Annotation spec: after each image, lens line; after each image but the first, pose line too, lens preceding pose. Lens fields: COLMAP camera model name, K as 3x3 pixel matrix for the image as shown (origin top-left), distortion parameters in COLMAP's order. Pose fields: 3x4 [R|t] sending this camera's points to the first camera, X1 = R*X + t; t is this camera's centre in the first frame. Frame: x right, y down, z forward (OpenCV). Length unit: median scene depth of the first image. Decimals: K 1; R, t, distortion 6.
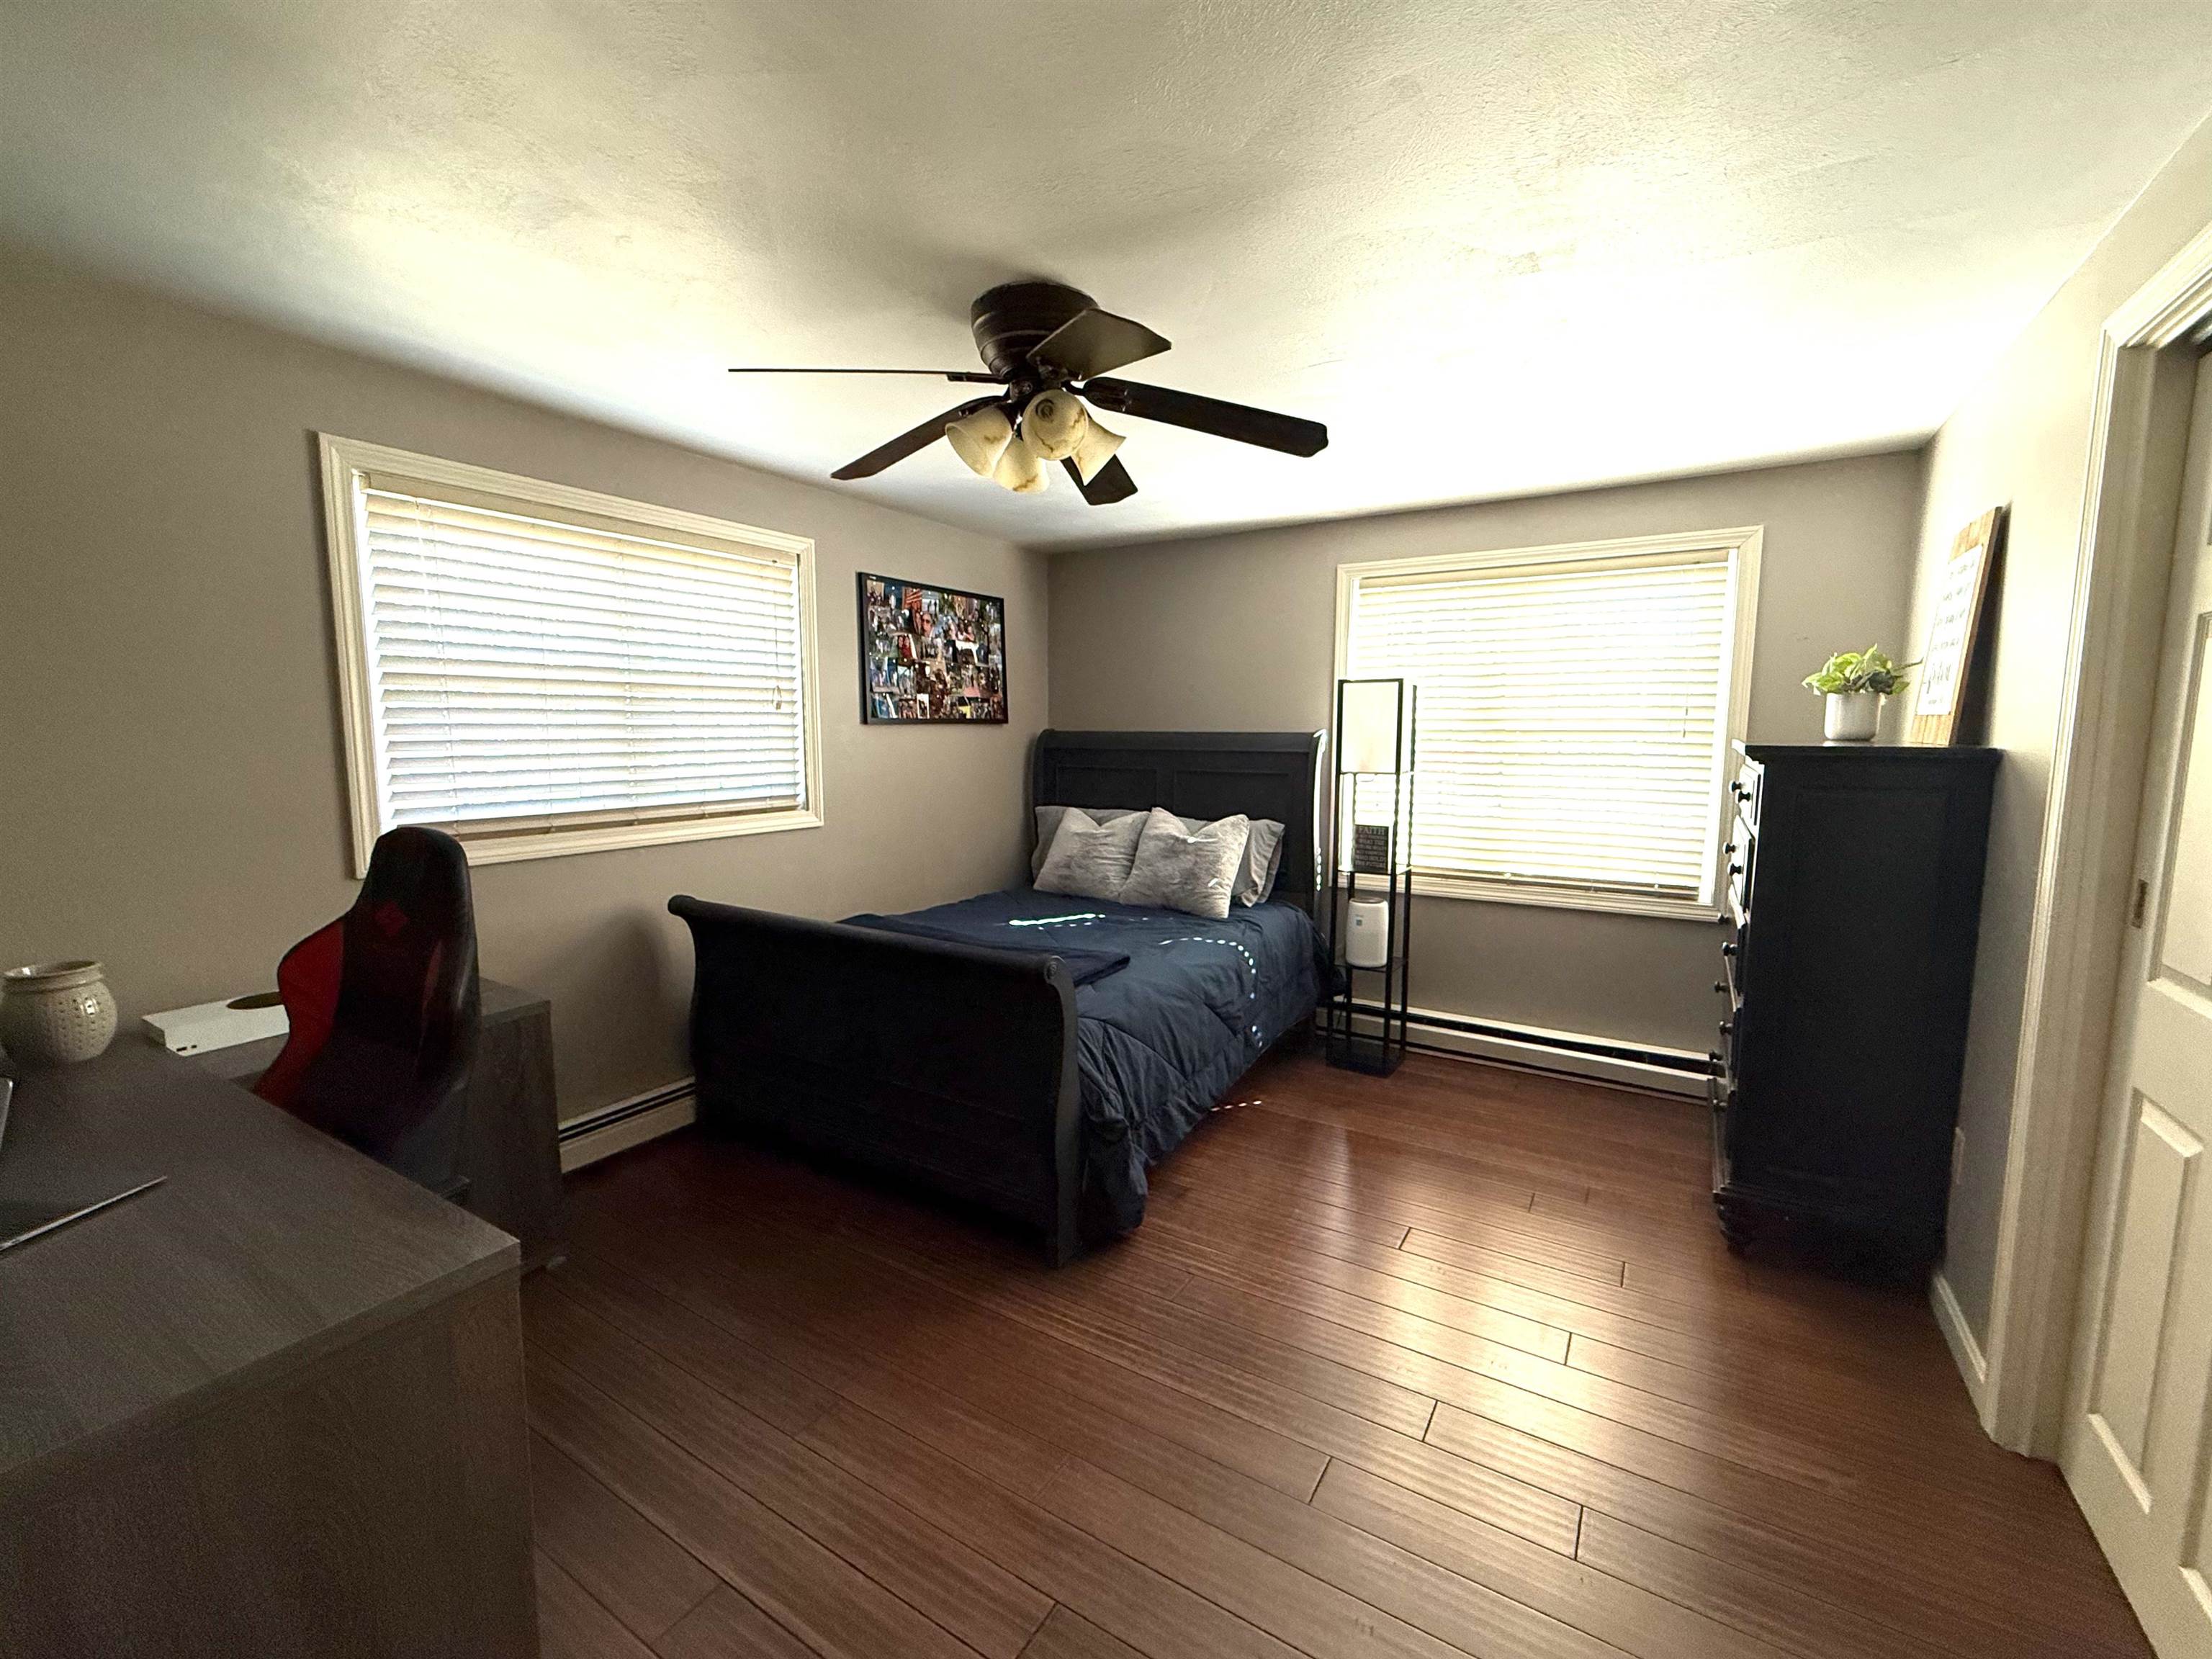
lens RADIAL K [[910.6, 0, 1106.0], [0, 910.6, 829.5], [0, 0, 1]] dist [0.000192, -0.000059]
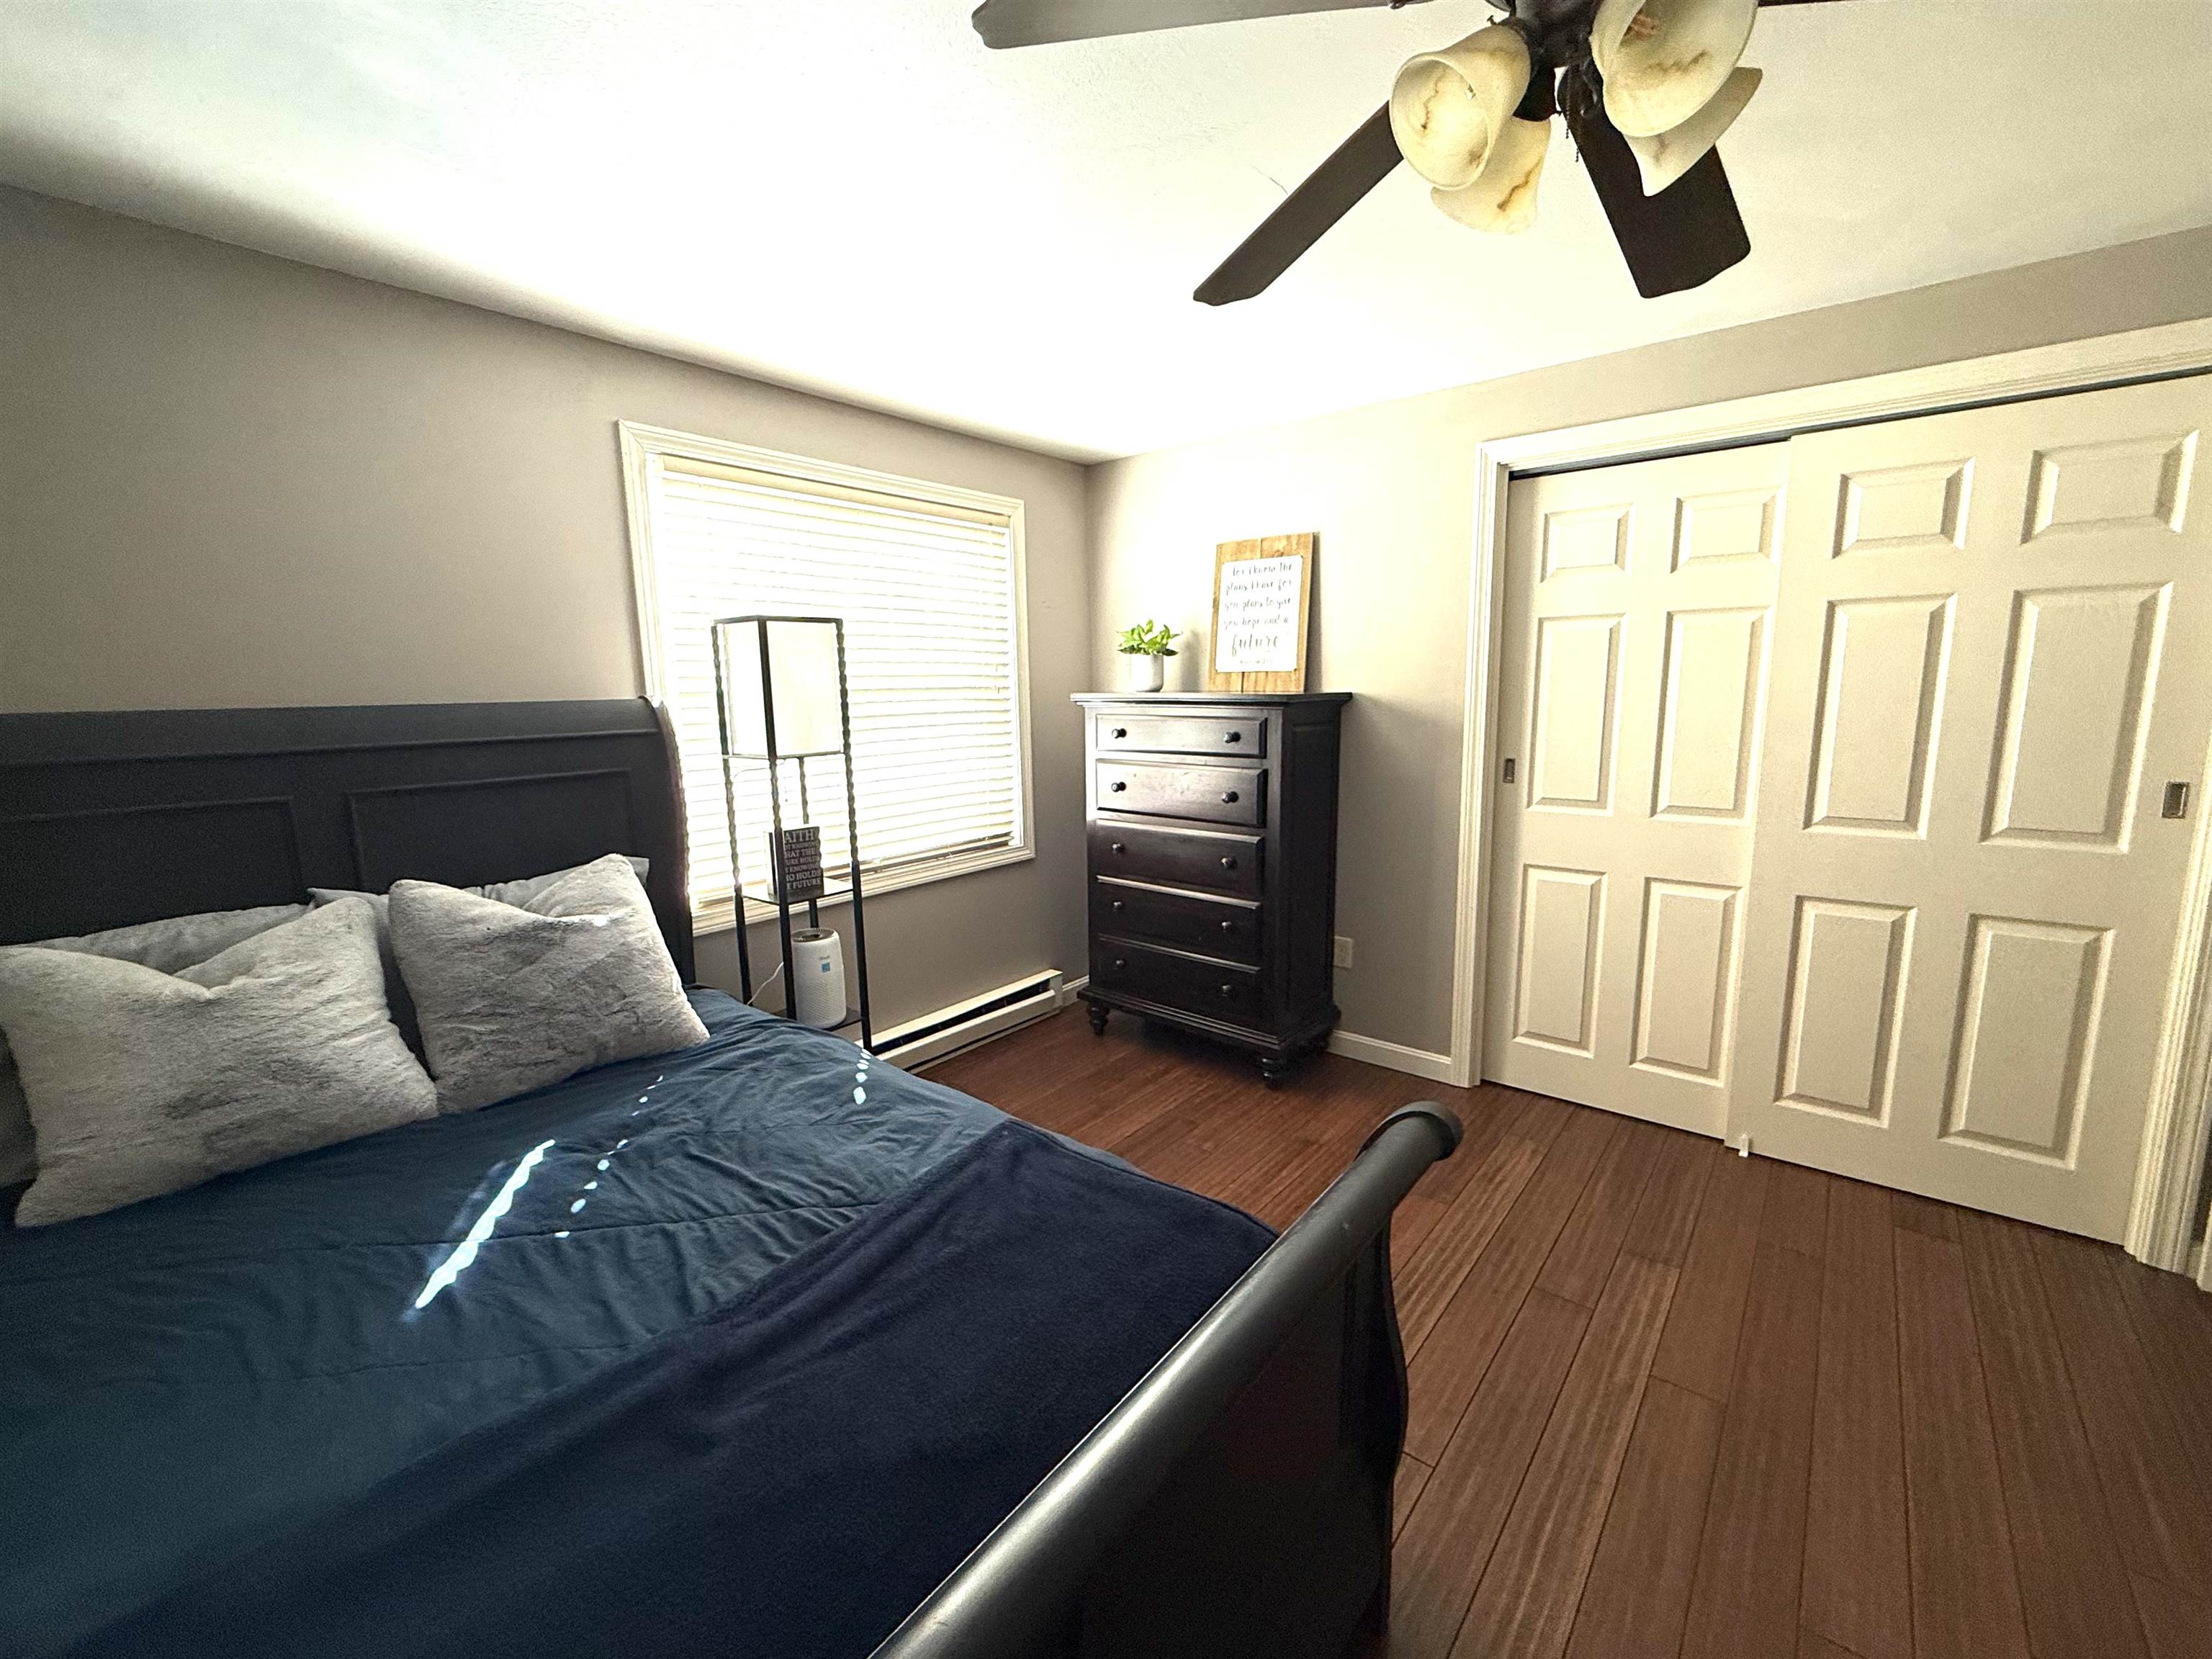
lens RADIAL K [[883.2, 0, 1100.8], [0, 883.2, 830.1], [0, 0, 1]] dist [0.000417, -0.000435]
pose [[0.150694, -0.164826, 0.974743, -0.360630], [0.128787, 0.980873, 0.145953, -0.079027], [-0.980156, 0.103540, 0.169039, 0.712496]]
